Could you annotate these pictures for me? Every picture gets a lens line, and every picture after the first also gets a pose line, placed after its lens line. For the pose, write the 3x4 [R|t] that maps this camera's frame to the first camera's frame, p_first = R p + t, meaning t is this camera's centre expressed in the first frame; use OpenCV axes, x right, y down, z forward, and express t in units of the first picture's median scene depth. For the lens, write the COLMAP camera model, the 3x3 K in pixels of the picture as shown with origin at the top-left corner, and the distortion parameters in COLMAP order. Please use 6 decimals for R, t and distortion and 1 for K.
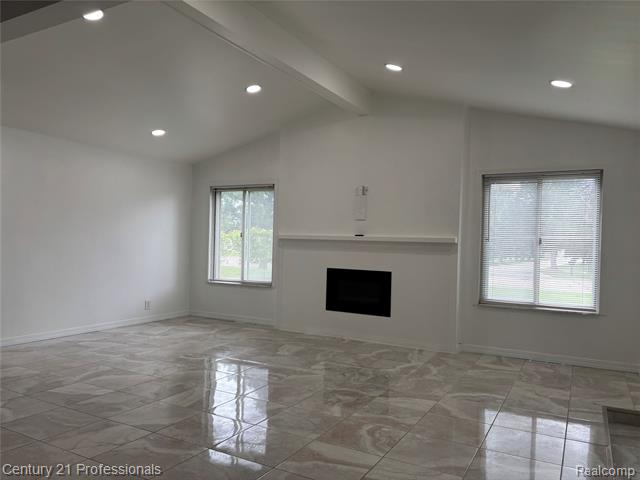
lens RADIAL K [[482.4, 0, 320.0], [0, 482.4, 240.0], [0, 0, 1]] dist [0.082191, -0.082236]
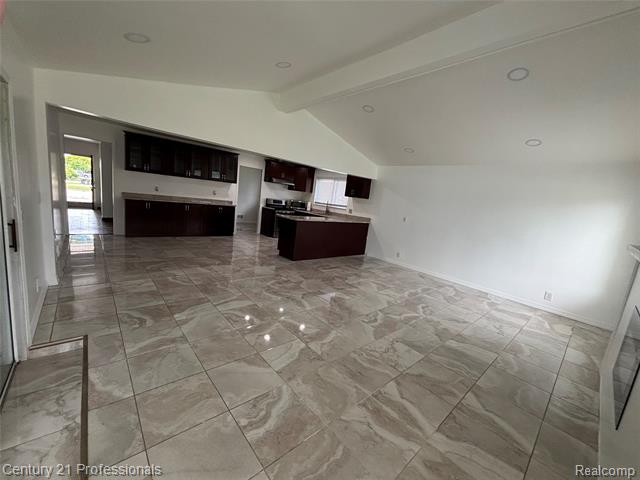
lens RADIAL K [[256.7, 0, 320.0], [0, 256.7, 240.0], [0, 0, 1]] dist [0.000835, 0.000014]
pose [[-0.325775, 0.086133, -0.941516, 0.621854], [-0.127876, 0.982676, 0.134145, -0.017410], [0.936760, 0.164098, -0.309117, 1.088691]]
